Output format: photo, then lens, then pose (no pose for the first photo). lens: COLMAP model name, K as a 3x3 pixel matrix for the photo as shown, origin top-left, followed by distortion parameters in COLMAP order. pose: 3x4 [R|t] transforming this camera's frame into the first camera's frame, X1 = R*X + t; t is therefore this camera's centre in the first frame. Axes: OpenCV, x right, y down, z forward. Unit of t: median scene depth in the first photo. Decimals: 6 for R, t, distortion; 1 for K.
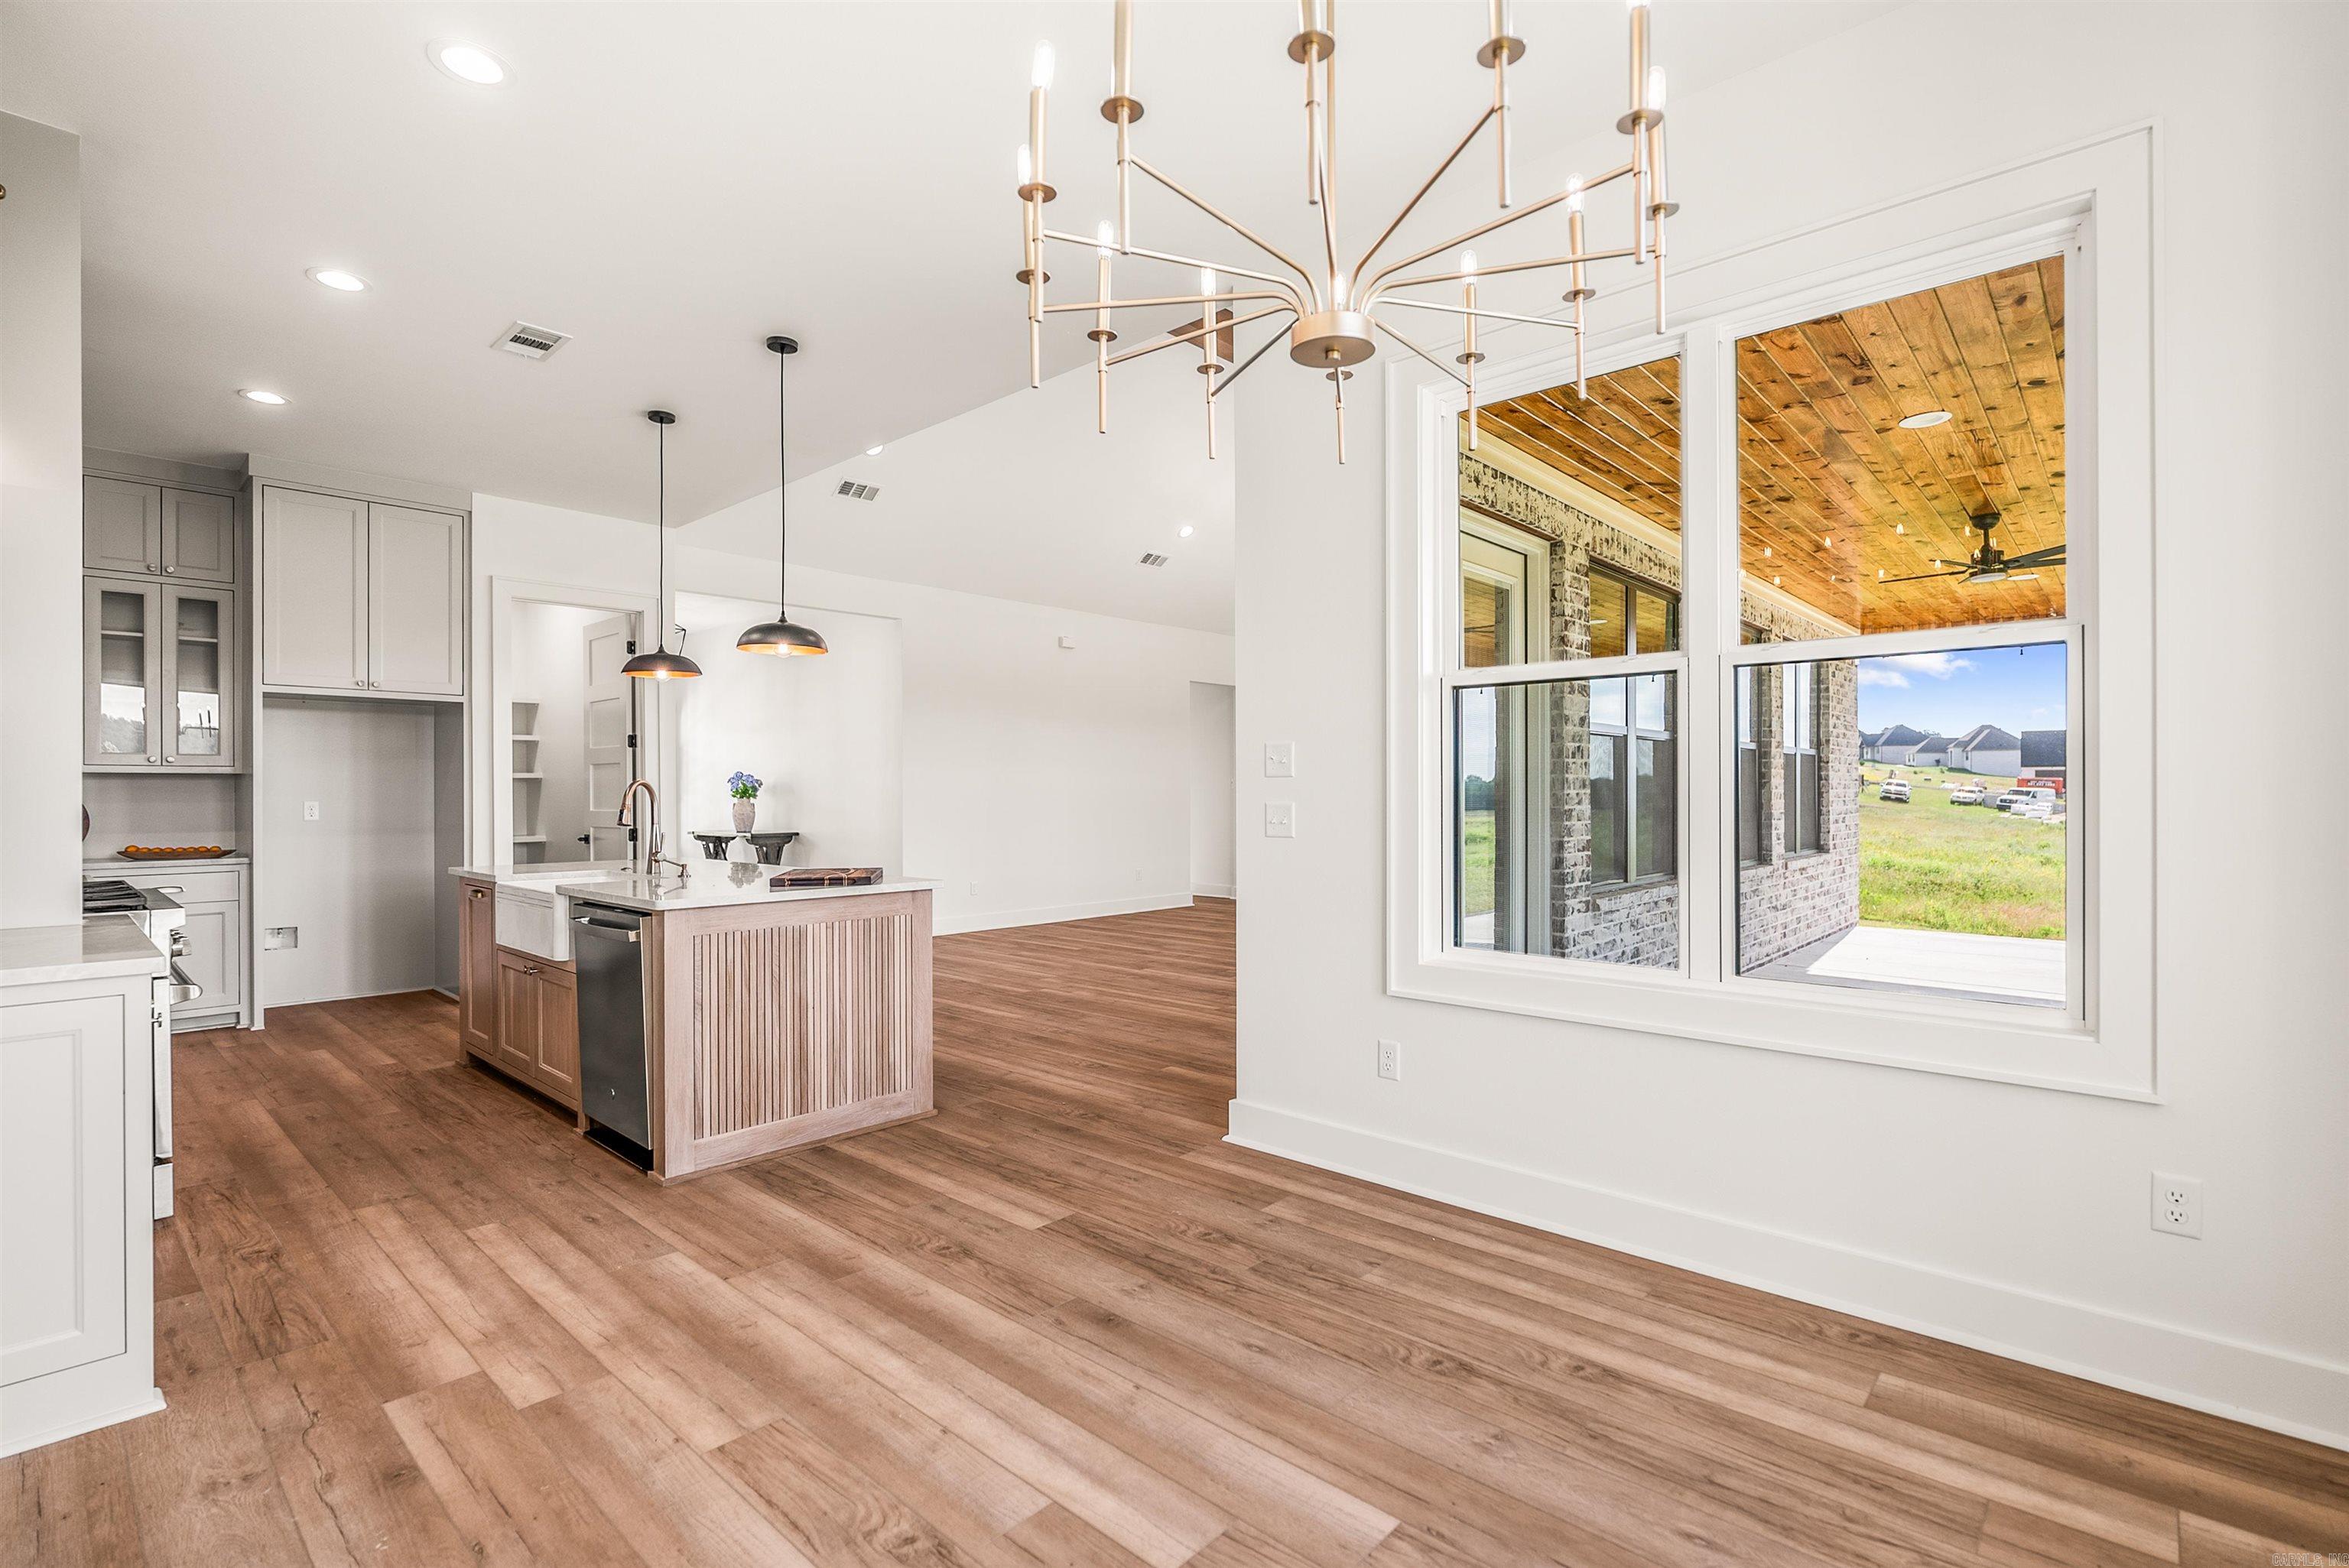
lens RADIAL K [[1068.8, 0, 1176.1], [0, 1068.8, 795.5], [0, 0, 1]] dist [-0.006504, 0.000182]
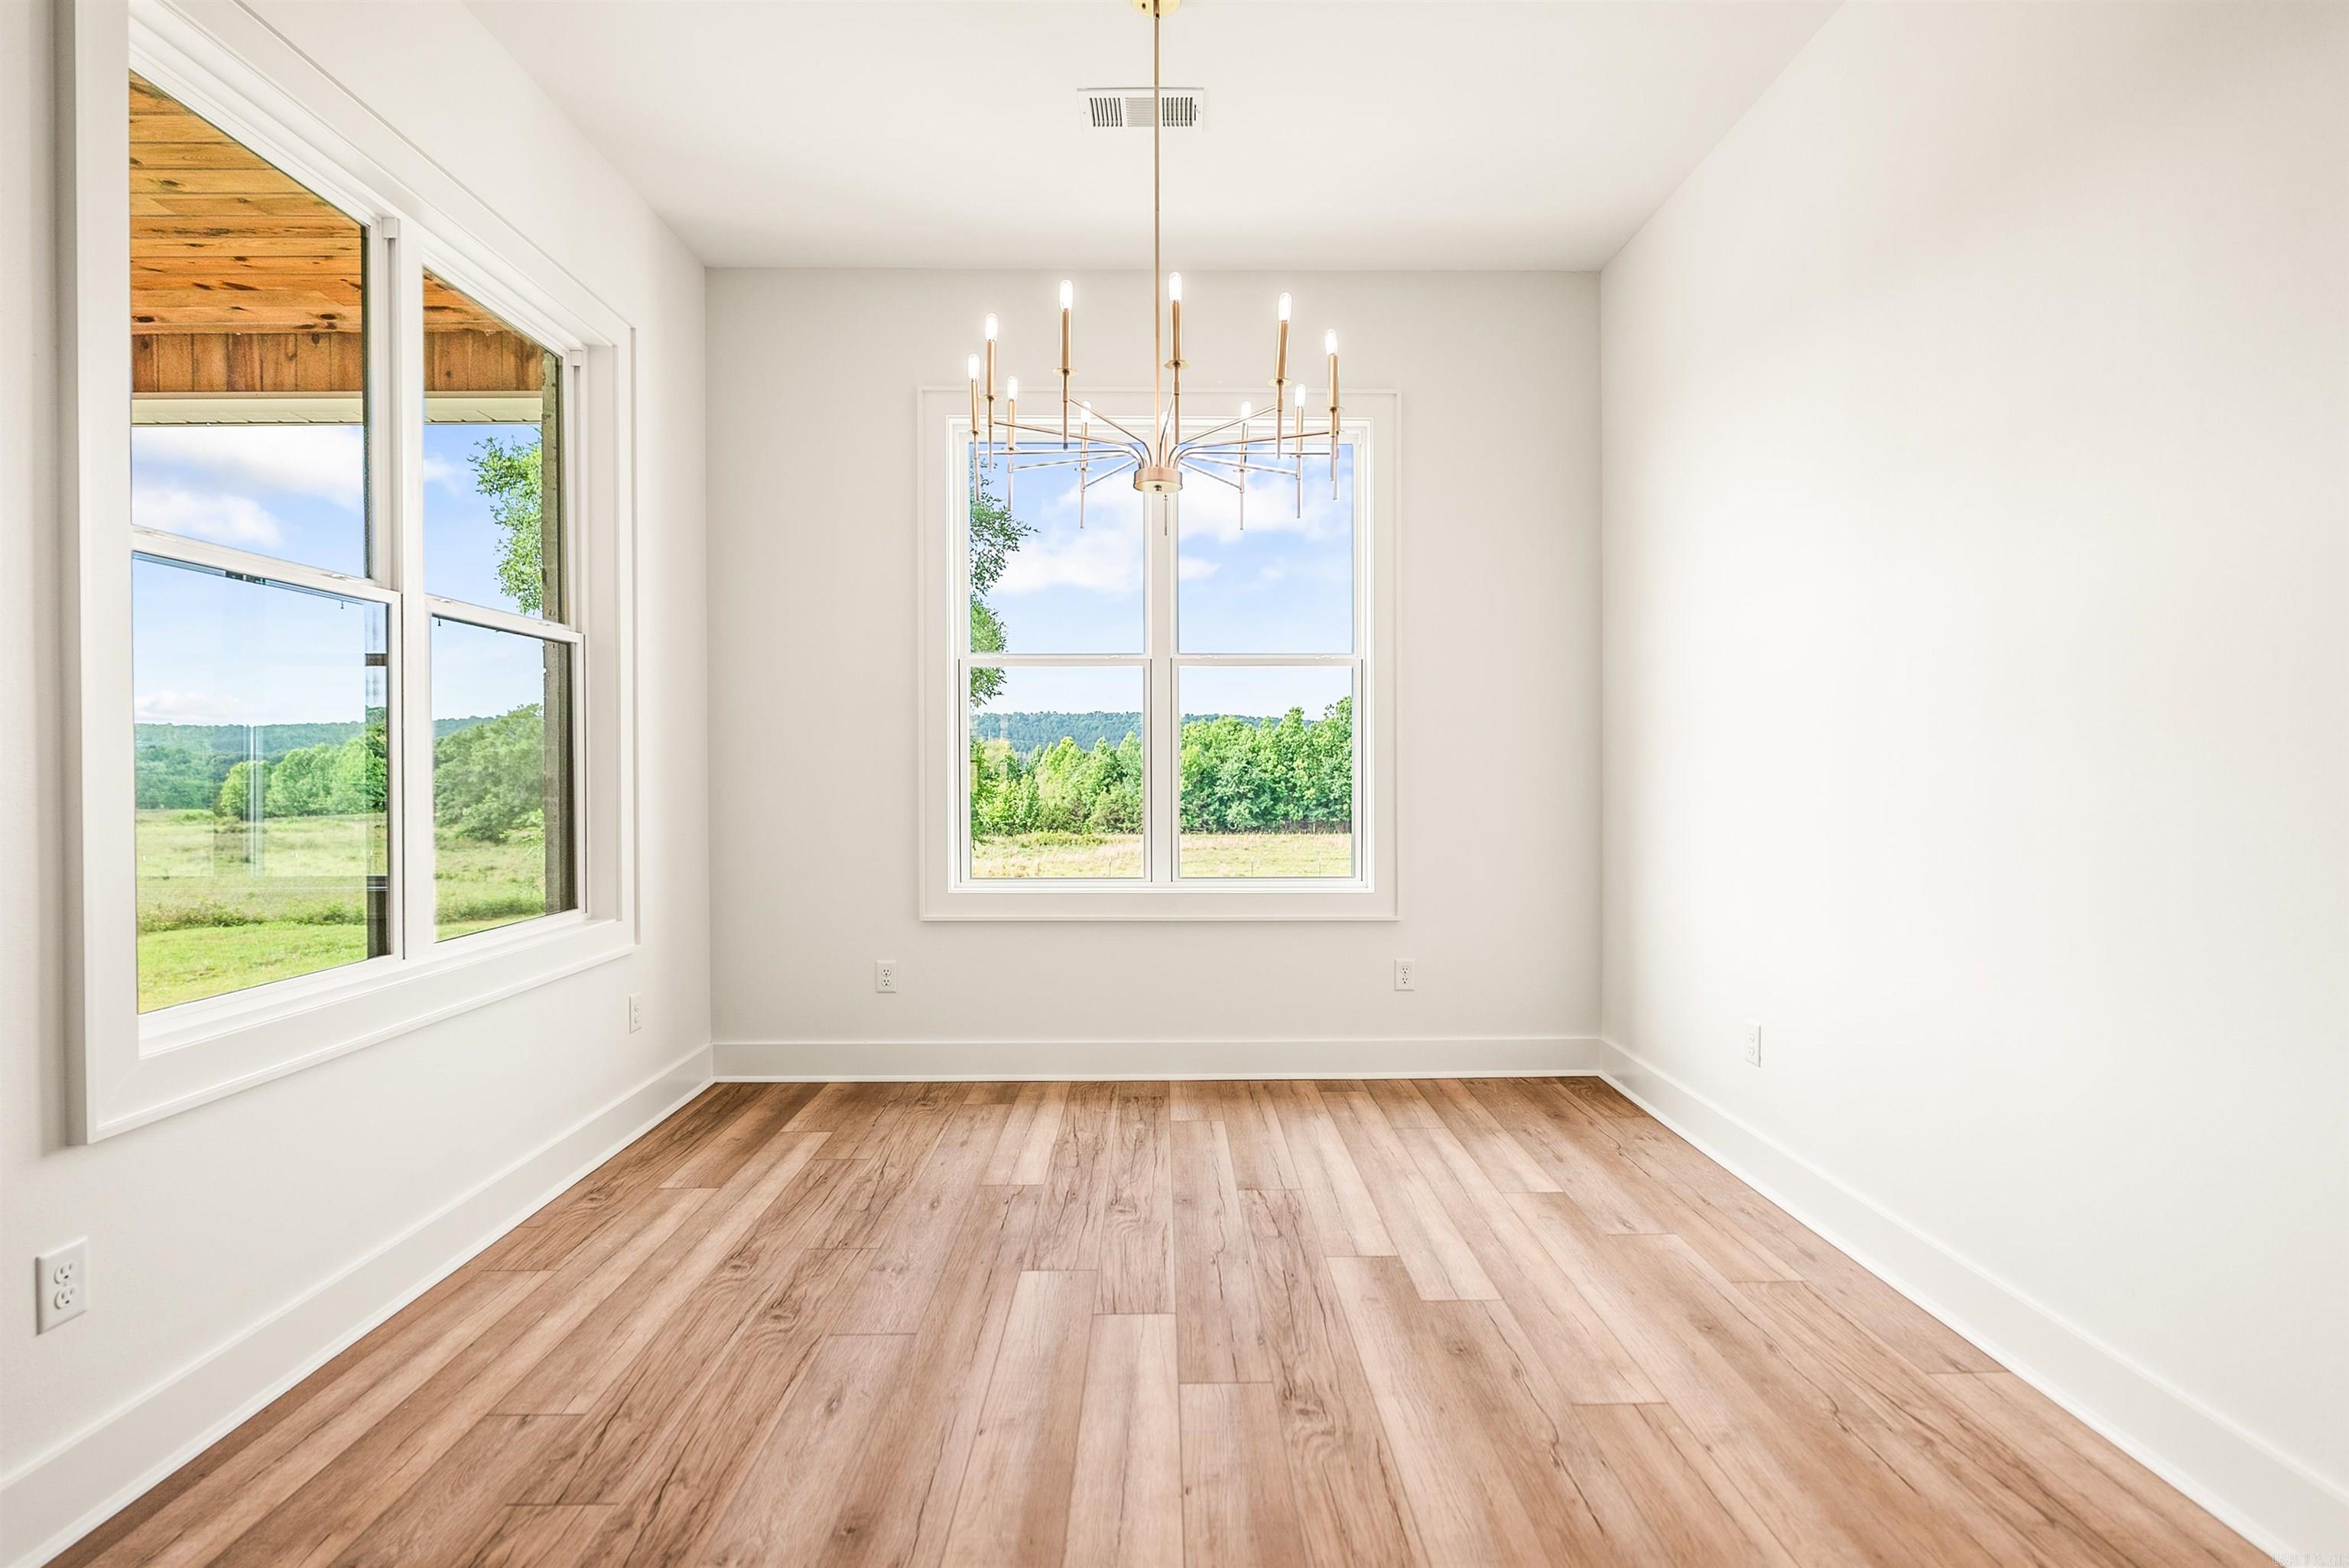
lens RADIAL K [[1088.0, 0, 1175.5], [0, 1088.0, 771.4], [0, 0, 1]] dist [-0.001837, 0.000037]
pose [[-0.682388, -0.000349, 0.730990, -0.507423], [0.005496, 0.999969, 0.005608, 0.013296], [-0.730970, 0.007844, -0.682365, 0.959899]]
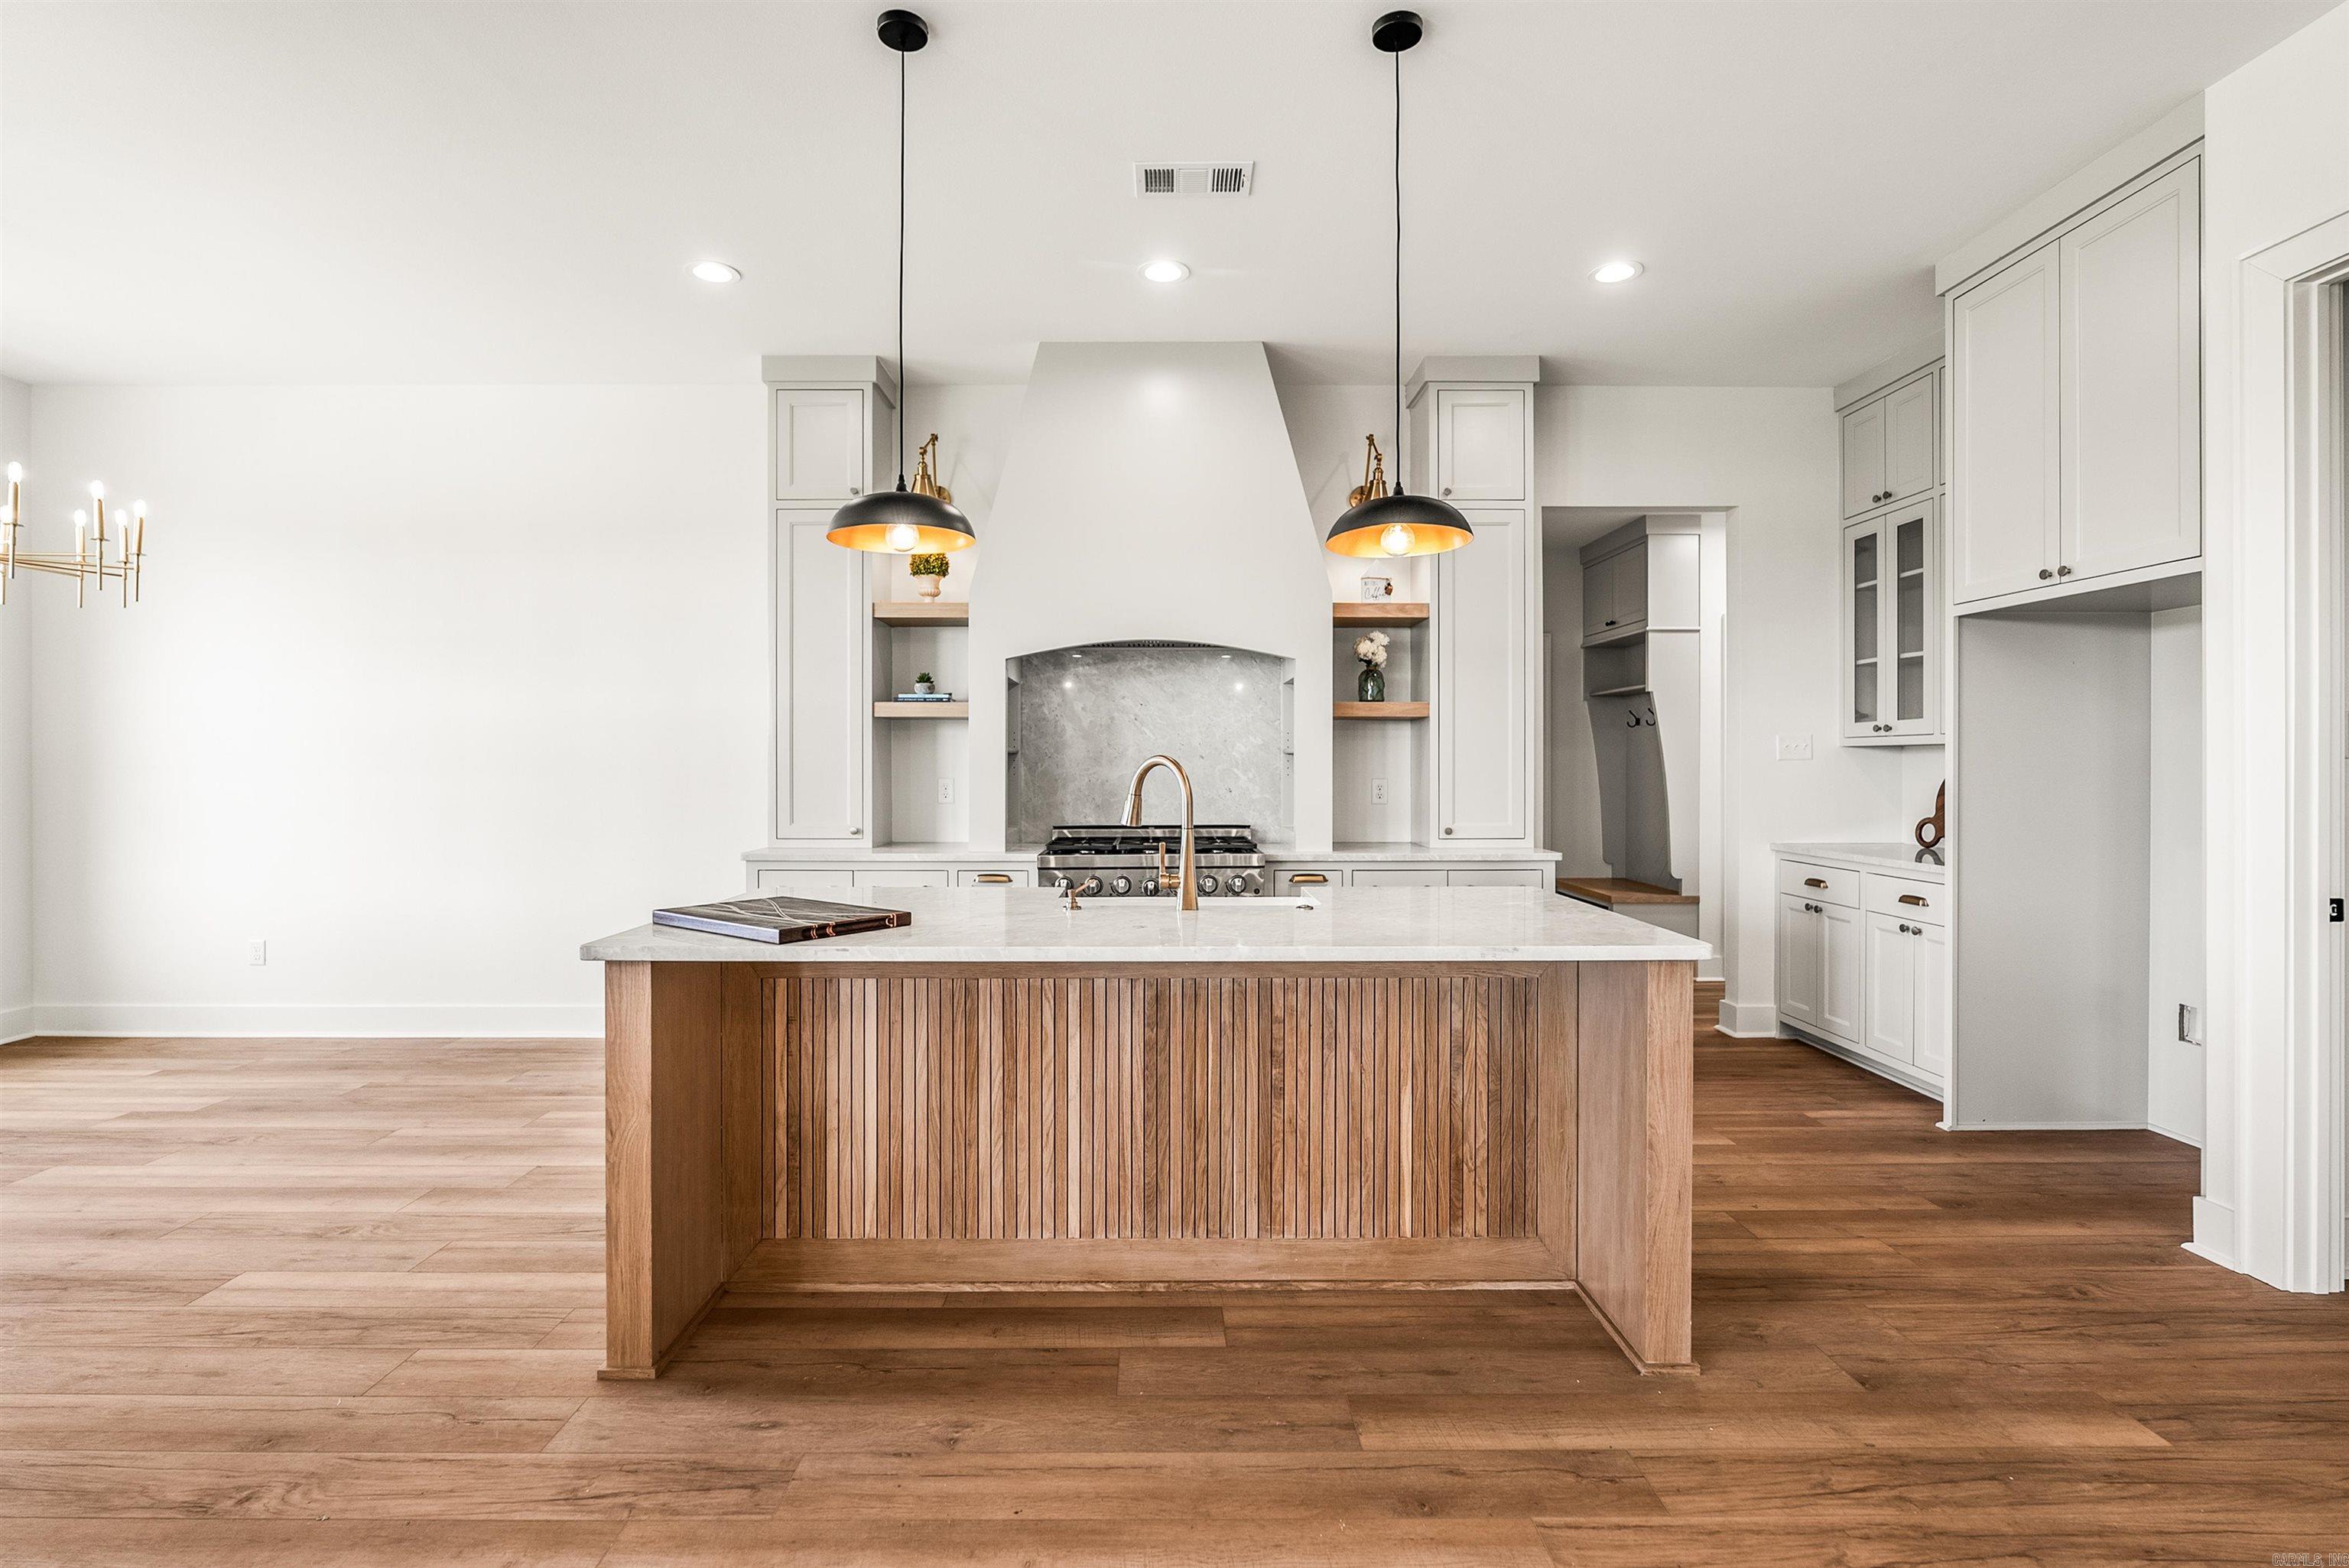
lens RADIAL K [[1104.5, 0, 1161.2], [0, 1104.5, 760.2], [0, 0, 1]] dist [-0.007628, 0.000153]
pose [[-0.735631, 0.001478, -0.677381, -0.069702], [0.000190, 0.999998, 0.001975, -0.017779], [0.677382, 0.001325, -0.735630, 1.936919]]
